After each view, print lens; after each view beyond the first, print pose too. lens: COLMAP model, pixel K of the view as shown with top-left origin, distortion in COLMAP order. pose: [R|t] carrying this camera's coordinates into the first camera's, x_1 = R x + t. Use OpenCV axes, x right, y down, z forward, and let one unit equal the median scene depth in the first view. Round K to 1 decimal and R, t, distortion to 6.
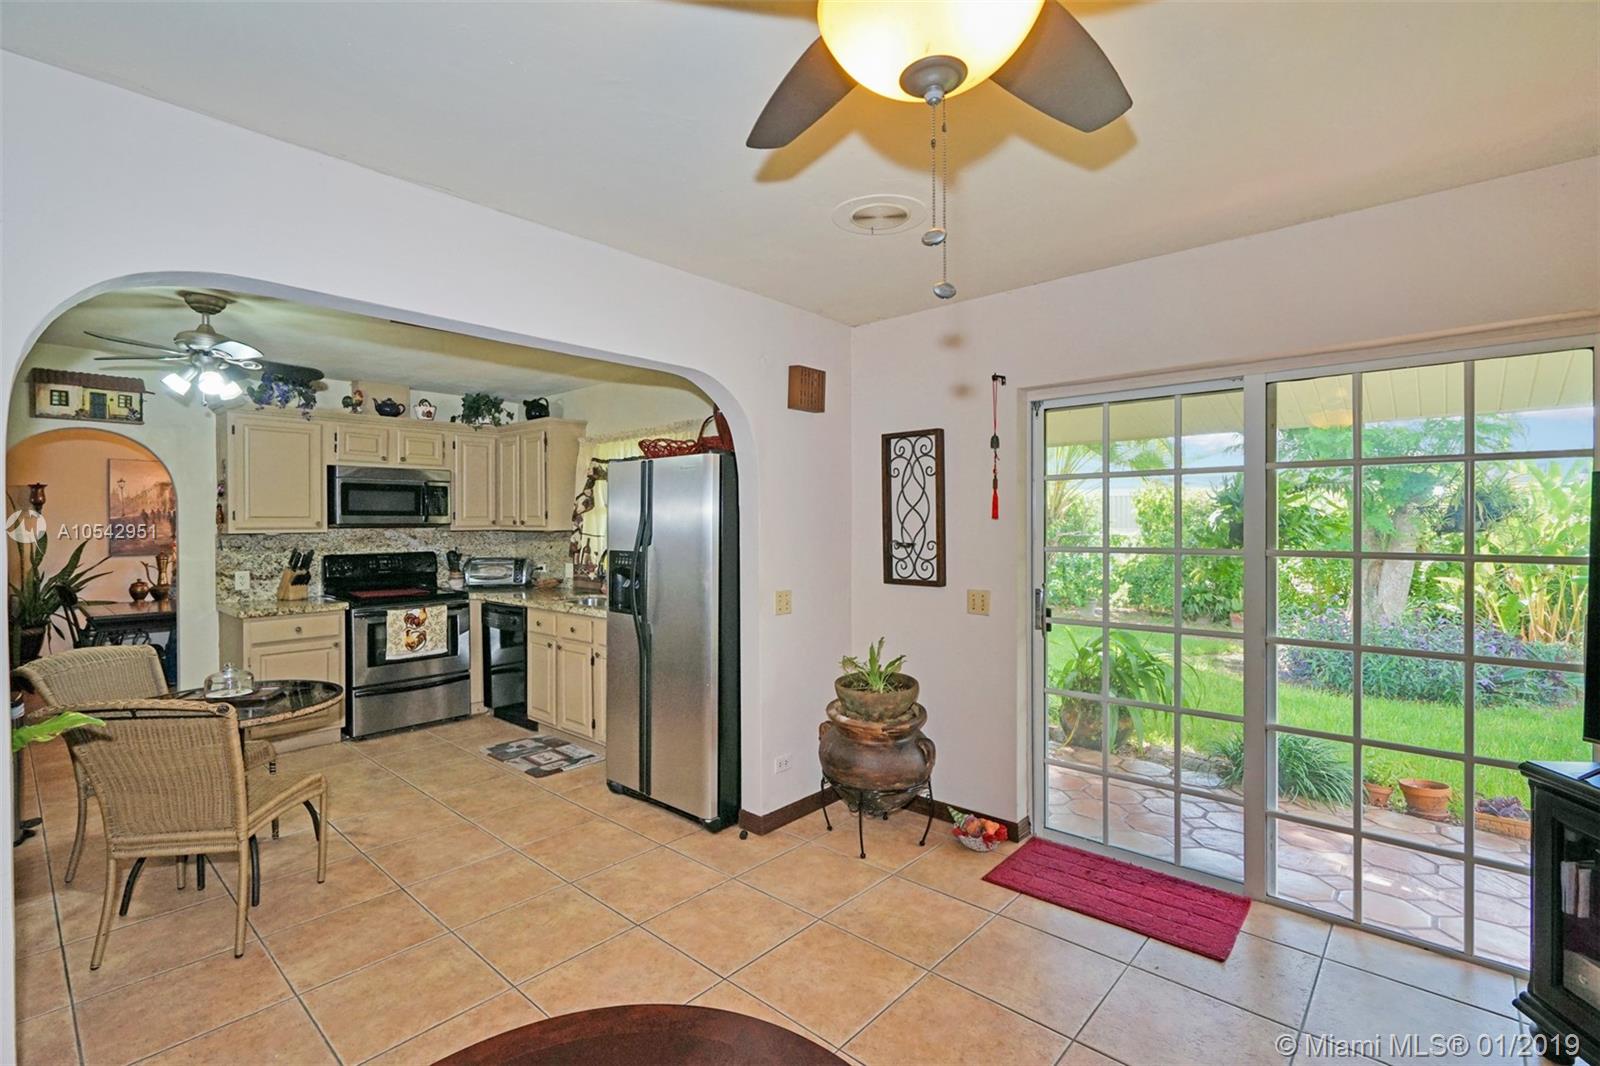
lens RADIAL K [[733.8, 0, 800.0], [0, 733.8, 533.0], [0, 0, 1]] dist [0.001165, 0.000424]
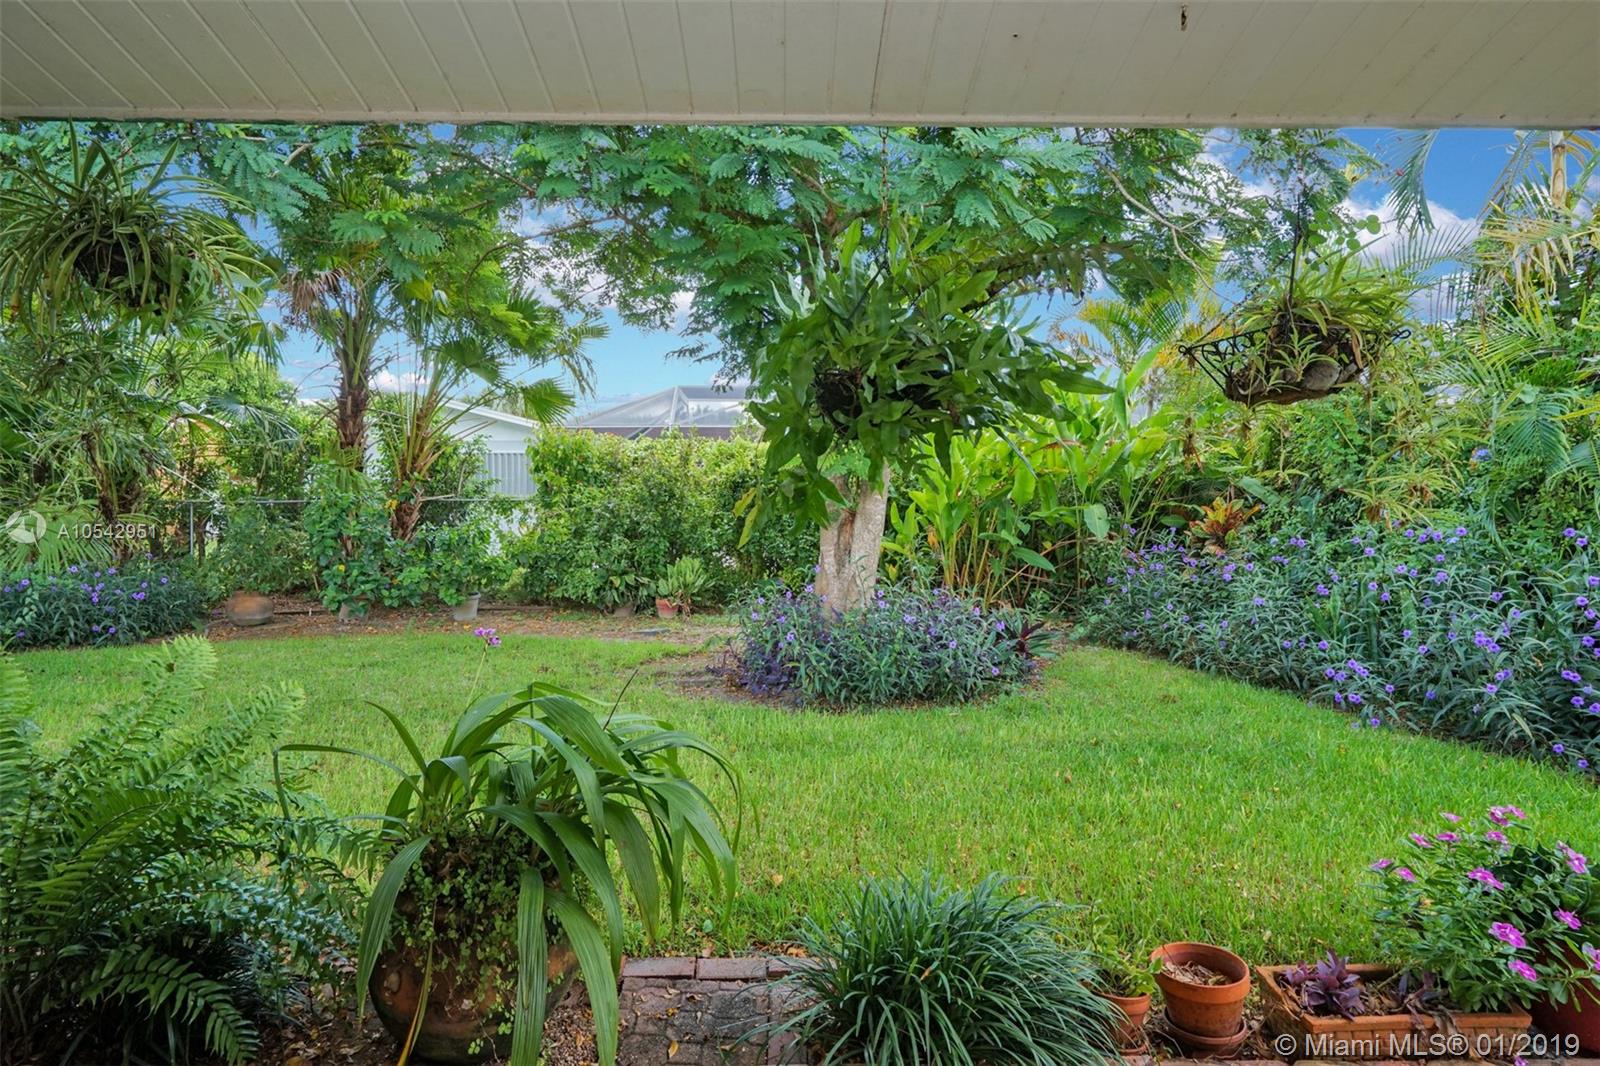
lens RADIAL K [[845.0, 0, 800.0], [0, 845.0, 533.0], [0, 0, 1]] dist [0.000778, 0.000331]
pose [[0.732468, -0.021433, 0.680464, 0.109342], [0.006502, 0.999679, 0.024488, 0.021744], [-0.680770, -0.013512, 0.732372, 0.270094]]
